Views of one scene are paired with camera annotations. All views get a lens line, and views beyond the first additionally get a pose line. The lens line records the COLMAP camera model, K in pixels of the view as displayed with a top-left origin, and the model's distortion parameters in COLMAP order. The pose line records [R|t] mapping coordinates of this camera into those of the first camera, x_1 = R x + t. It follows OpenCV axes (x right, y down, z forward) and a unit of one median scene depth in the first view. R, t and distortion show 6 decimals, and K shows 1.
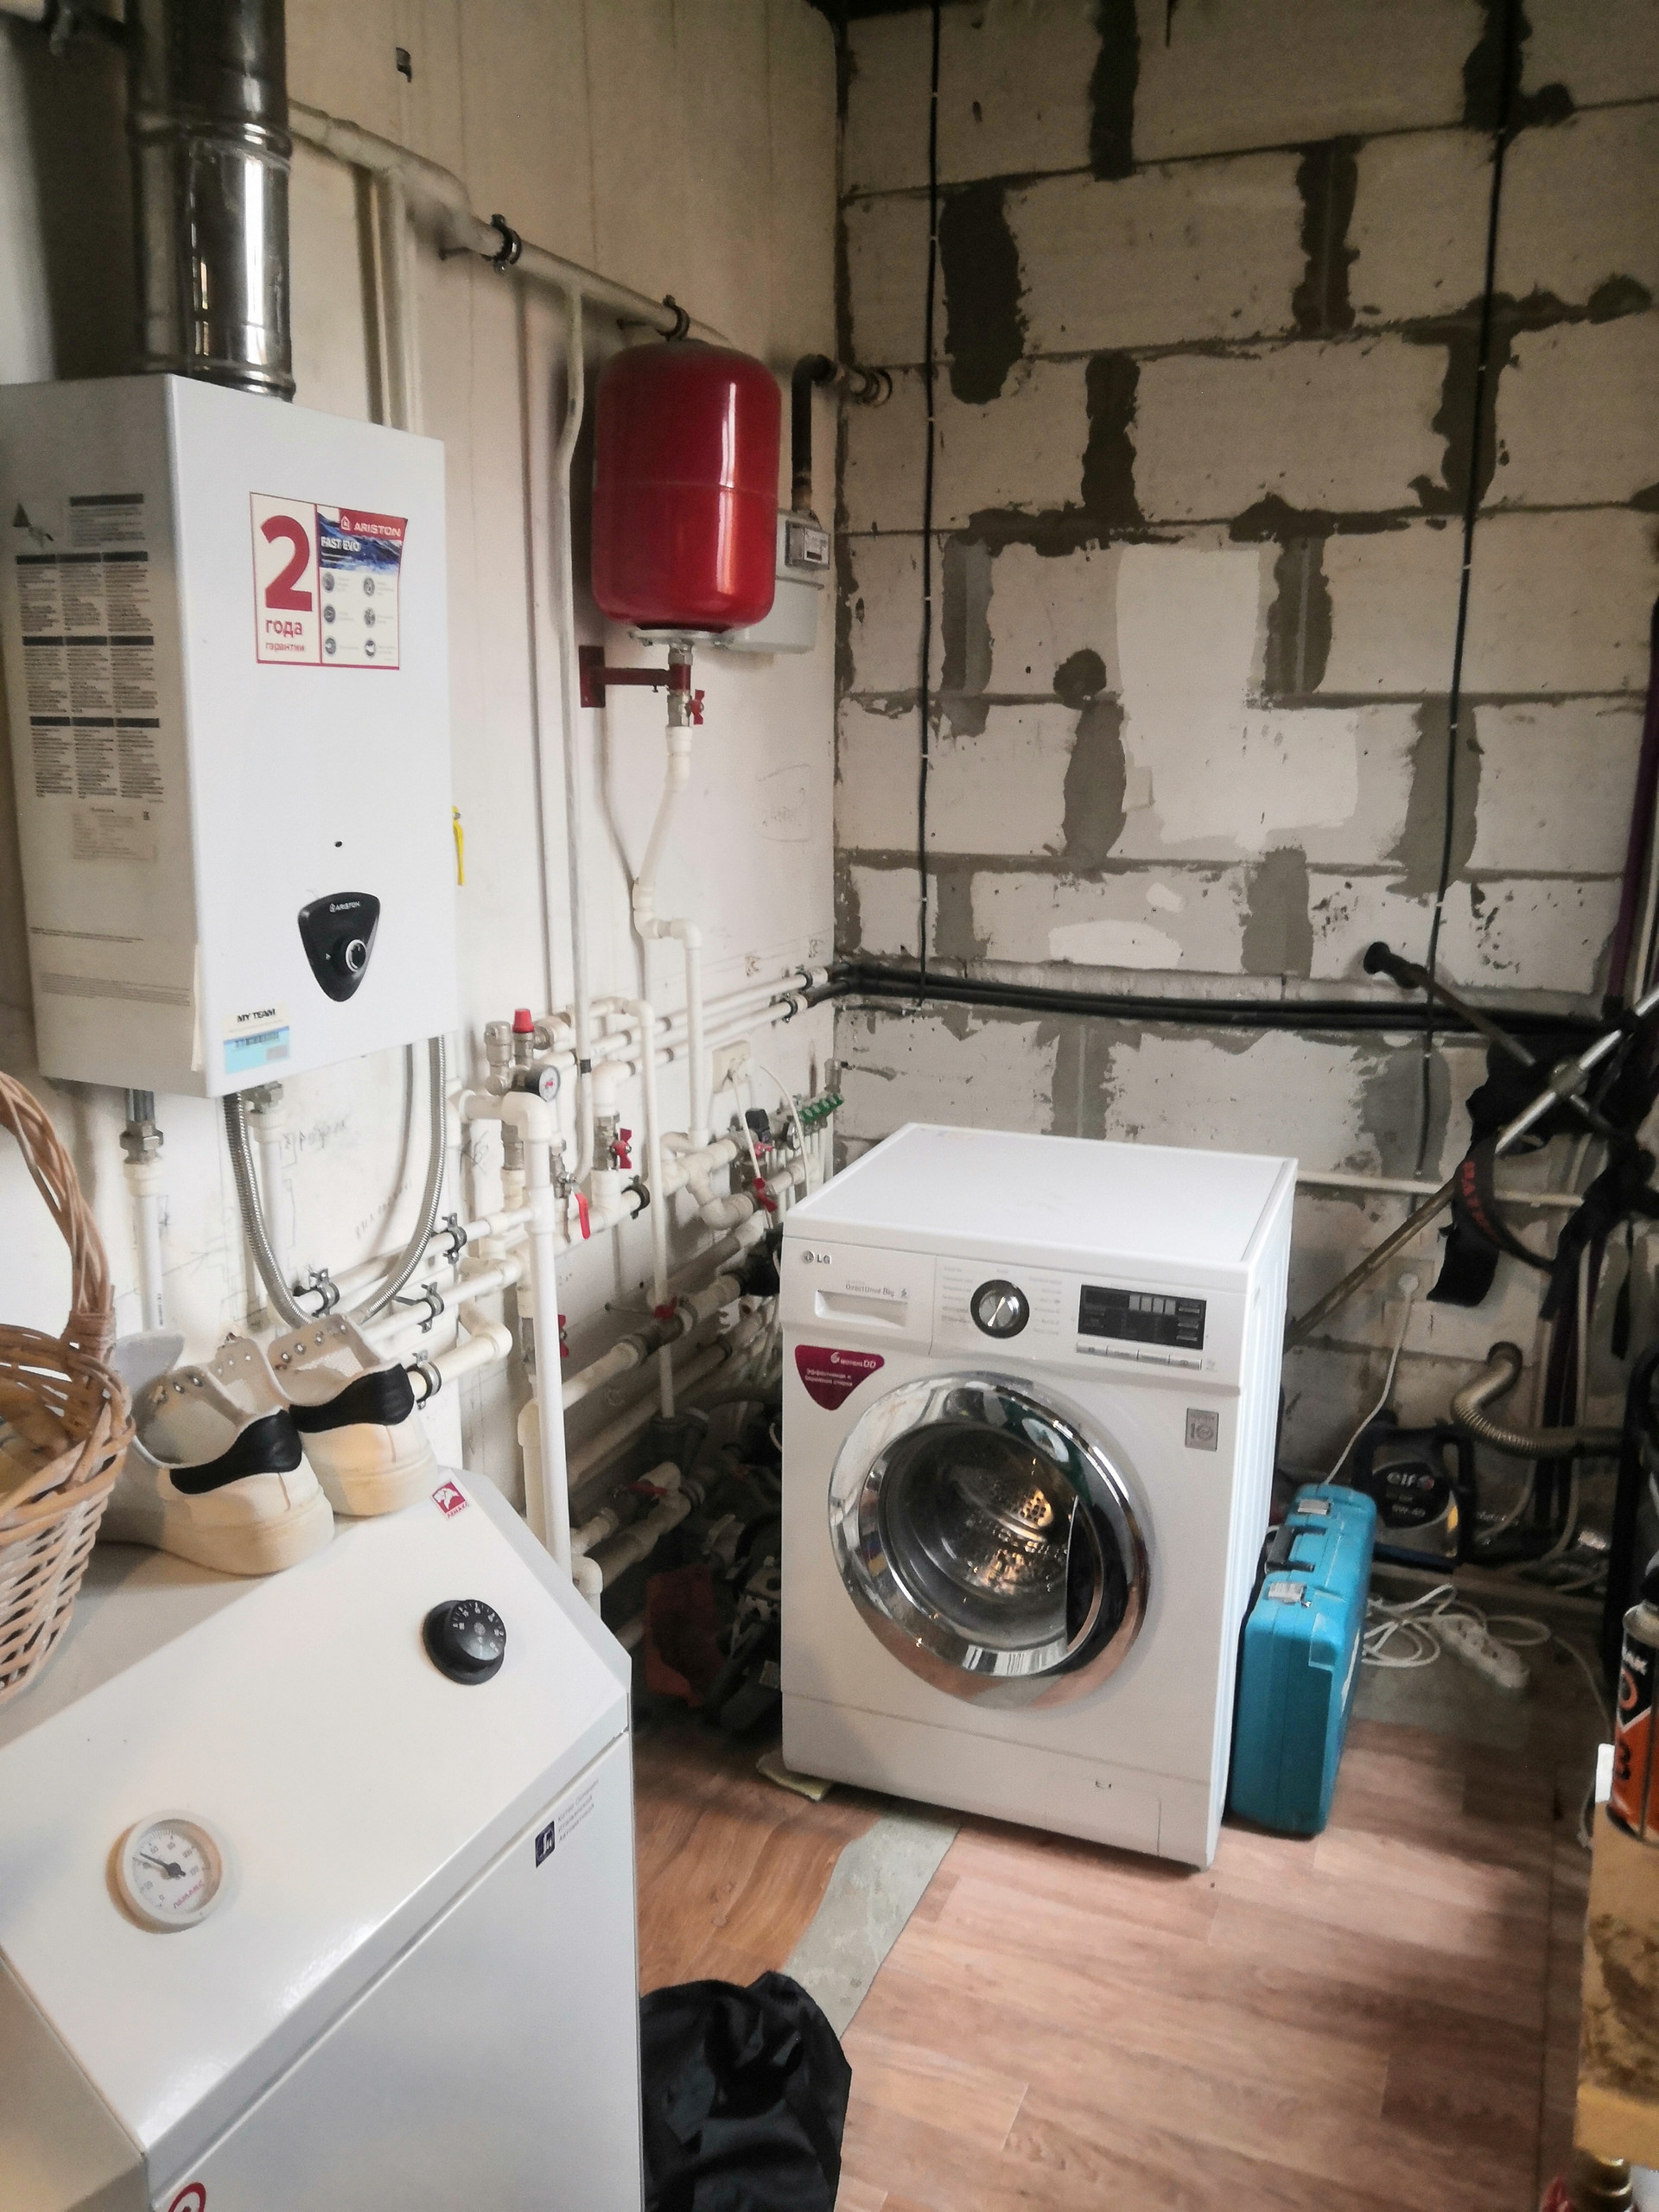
lens RADIAL K [[1765.1, 0, 829.5], [0, 1765.1, 1106.0], [0, 0, 1]] dist [-0.039561, -0.004298]
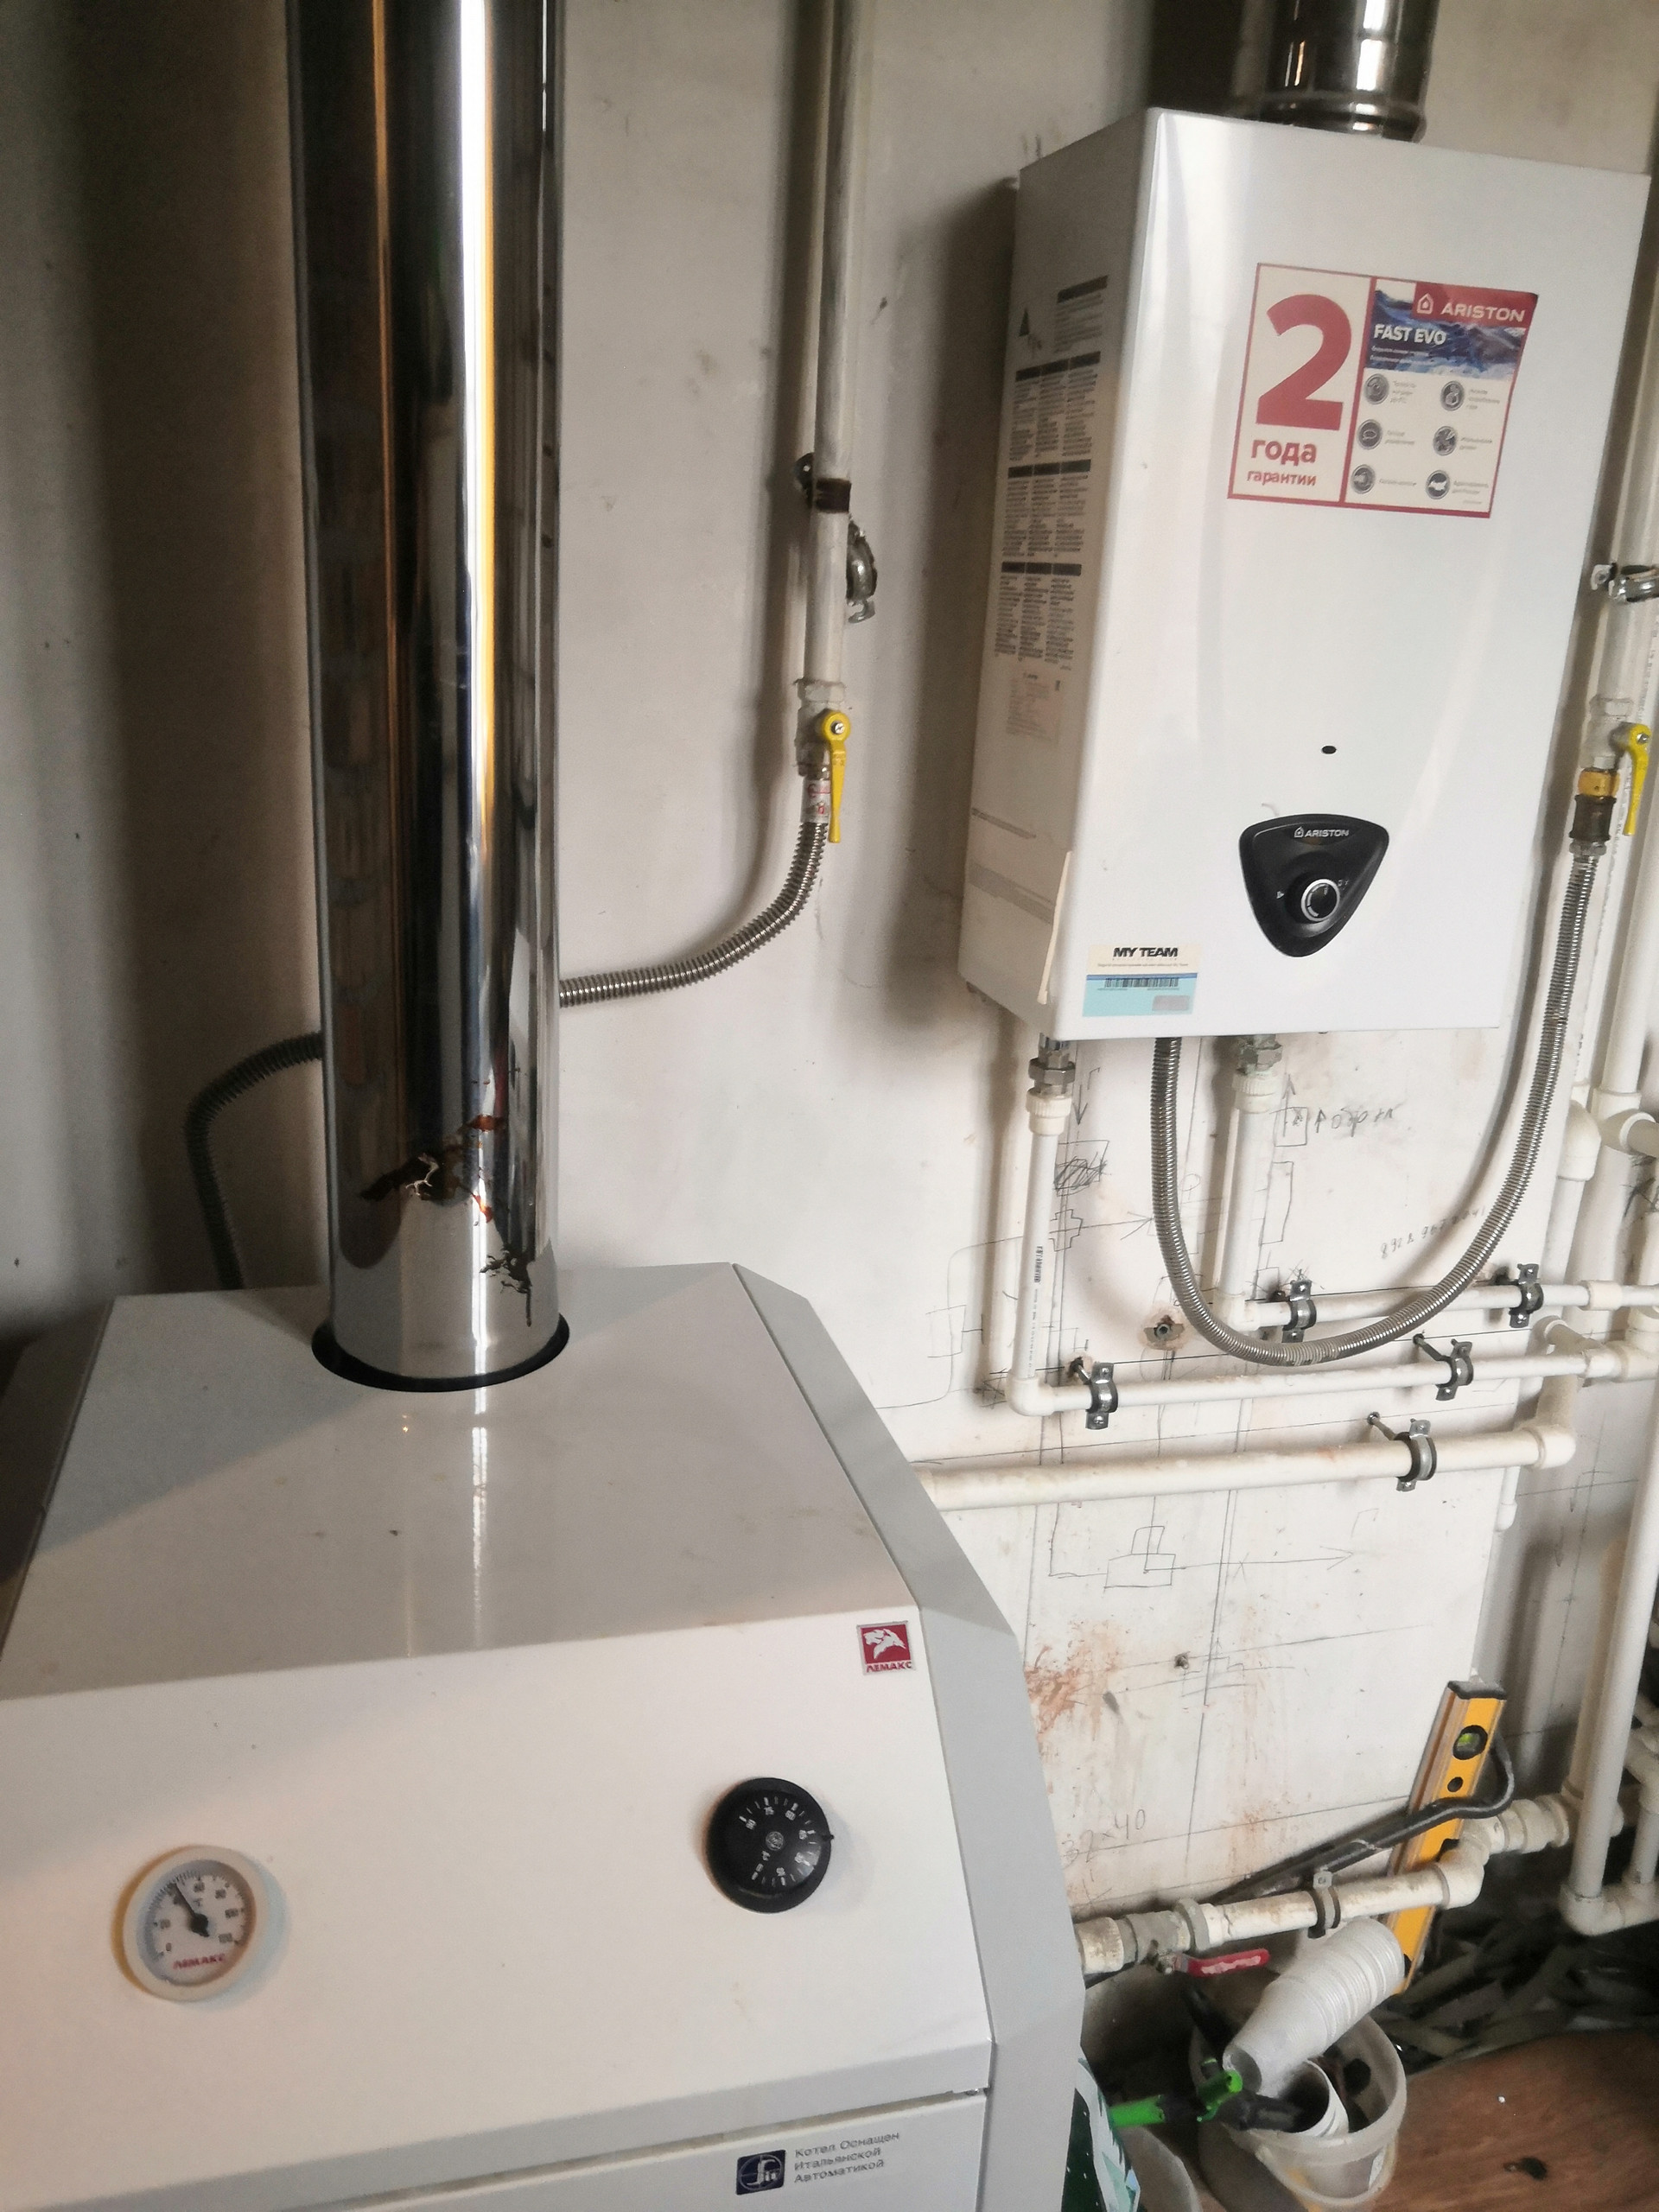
lens RADIAL K [[1726.0, 0, 829.5], [0, 1726.0, 1106.0], [0, 0, 1]] dist [-0.008981, -0.005135]
pose [[0.617964, 0.249466, -0.745579, 0.181977], [-0.211377, 0.966125, 0.148063, -0.068385], [0.757259, 0.066101, 0.649762, 0.381920]]
